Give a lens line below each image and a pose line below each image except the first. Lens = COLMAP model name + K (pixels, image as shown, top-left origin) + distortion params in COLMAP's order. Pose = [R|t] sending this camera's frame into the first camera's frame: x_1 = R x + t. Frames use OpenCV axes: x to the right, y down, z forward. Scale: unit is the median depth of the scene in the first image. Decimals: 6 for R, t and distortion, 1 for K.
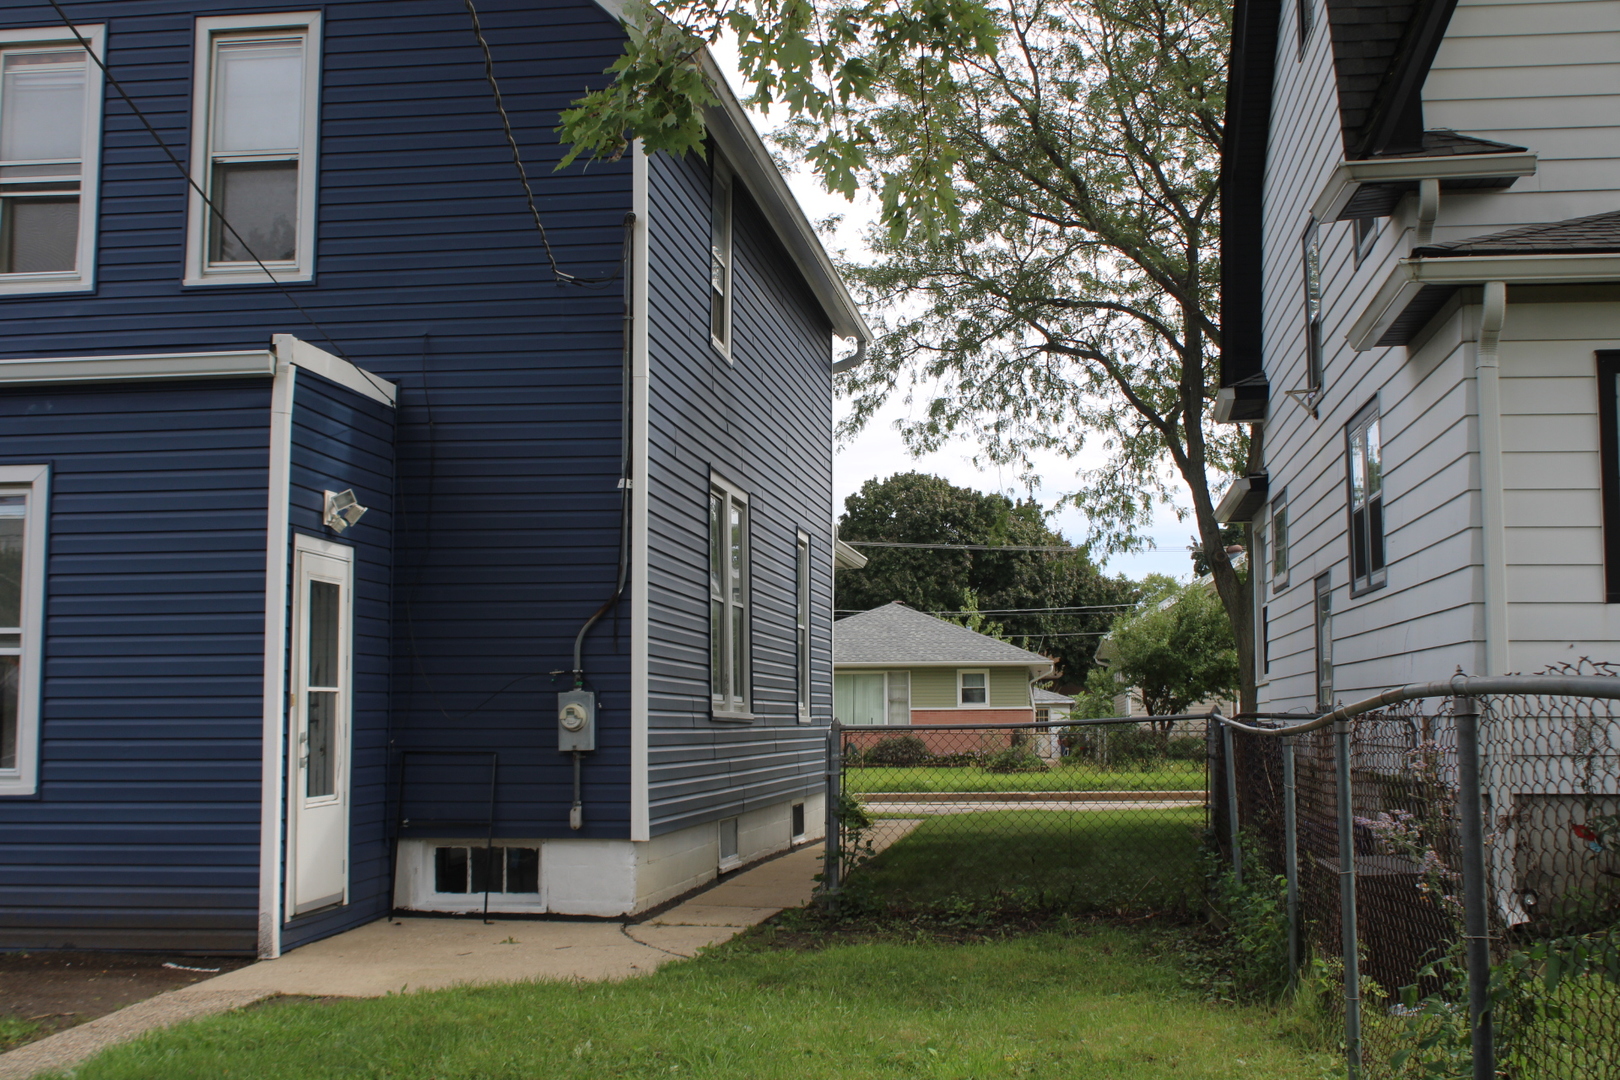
lens RADIAL K [[2033.4, 0, 813.4], [0, 2033.4, 455.9], [0, 0, 1]] dist [-0.102000, 0.179103]
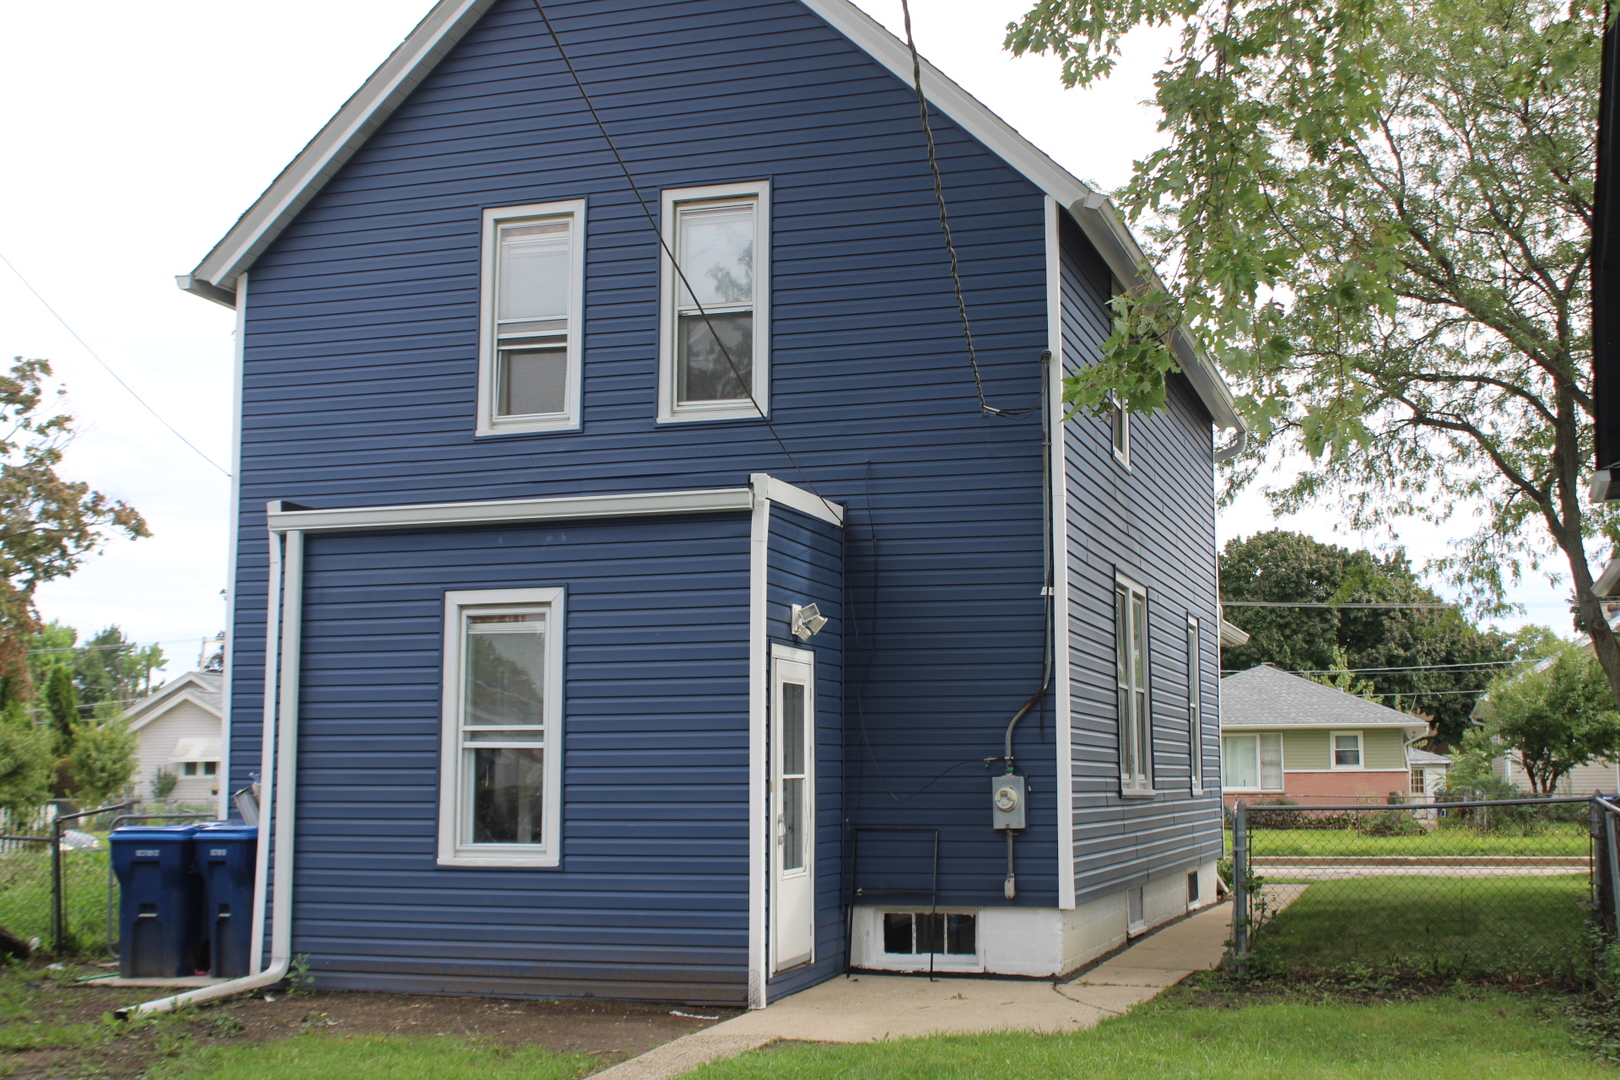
lens RADIAL K [[2033.4, 0, 813.4], [0, 2033.4, 455.9], [0, 0, 1]] dist [-0.102000, 0.179103]
pose [[0.984721, -0.023851, -0.172500, -0.024203], [0.019108, 0.999394, -0.029104, -0.030645], [0.173089, 0.025363, 0.984579, -0.132746]]
